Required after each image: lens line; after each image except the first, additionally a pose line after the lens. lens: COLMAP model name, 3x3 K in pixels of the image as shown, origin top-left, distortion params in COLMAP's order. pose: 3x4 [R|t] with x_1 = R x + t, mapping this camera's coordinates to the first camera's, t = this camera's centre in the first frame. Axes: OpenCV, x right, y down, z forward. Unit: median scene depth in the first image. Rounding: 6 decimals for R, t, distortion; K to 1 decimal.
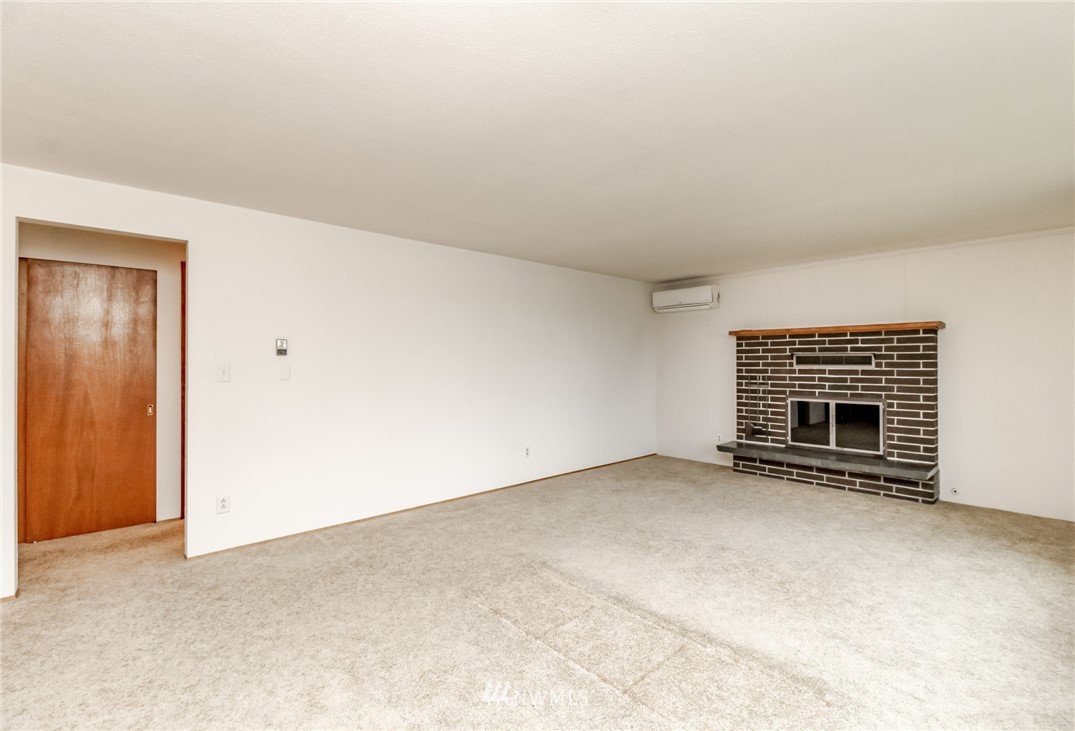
lens RADIAL K [[486.2, 0, 536.1], [0, 486.2, 361.0], [0, 0, 1]] dist [0.008031, -0.003361]
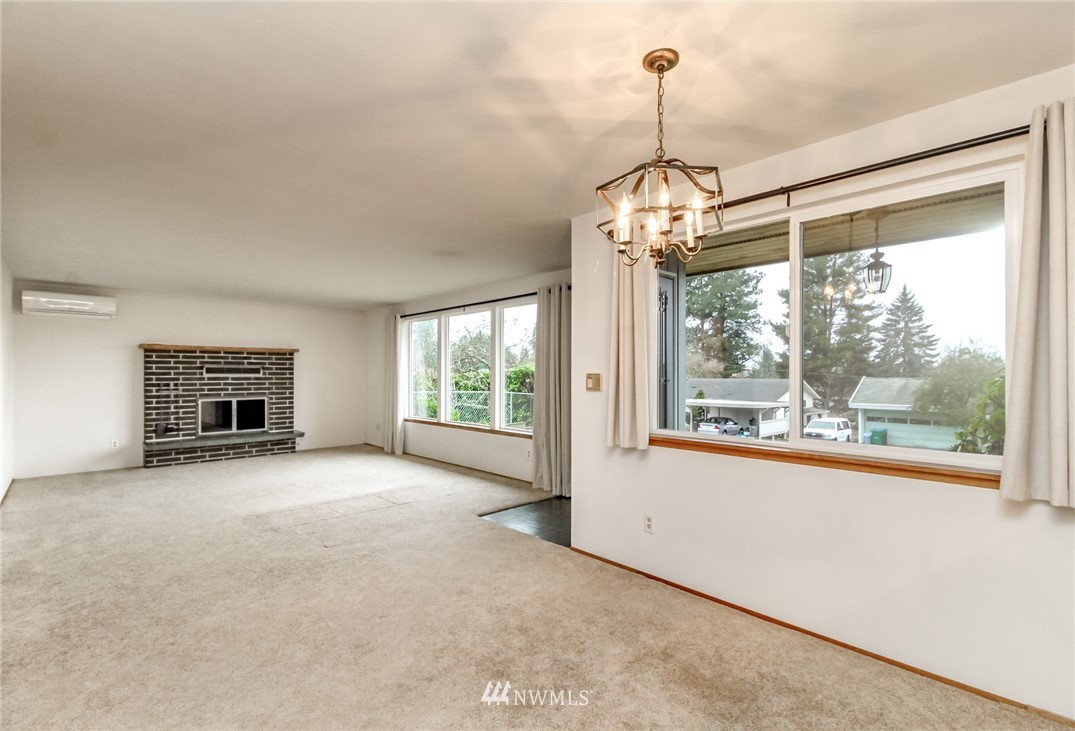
lens RADIAL K [[486.2, 0, 543.1], [0, 486.2, 371.6], [0, 0, 1]] dist [0.008031, -0.003361]
pose [[-0.019633, 0.004245, 0.999798, -0.839964], [-0.002334, 0.999988, -0.004292, 0.005671], [-0.999805, -0.002417, -0.019623, 0.116344]]
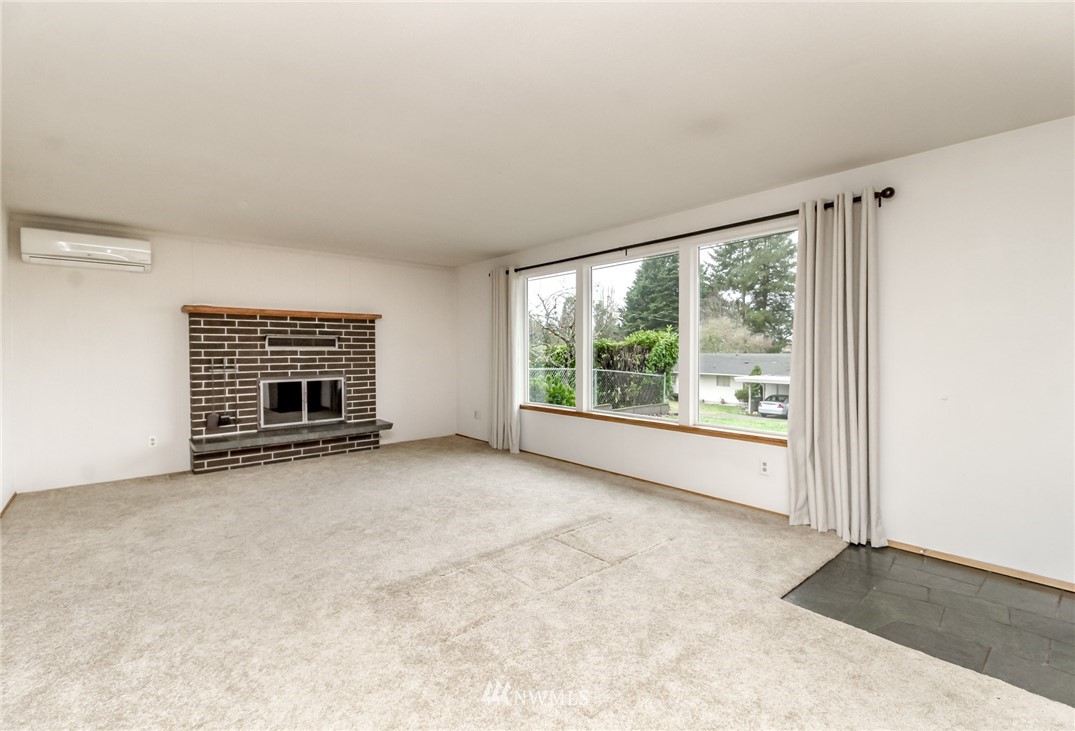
lens RADIAL K [[486.2, 0, 546.8], [0, 486.2, 357.5], [0, 0, 1]] dist [0.008031, -0.003361]
pose [[0.029636, -0.016358, 0.999427, -0.459994], [0.000634, 0.999866, 0.016346, 0.015011], [-0.999561, 0.000150, 0.029642, 0.421061]]
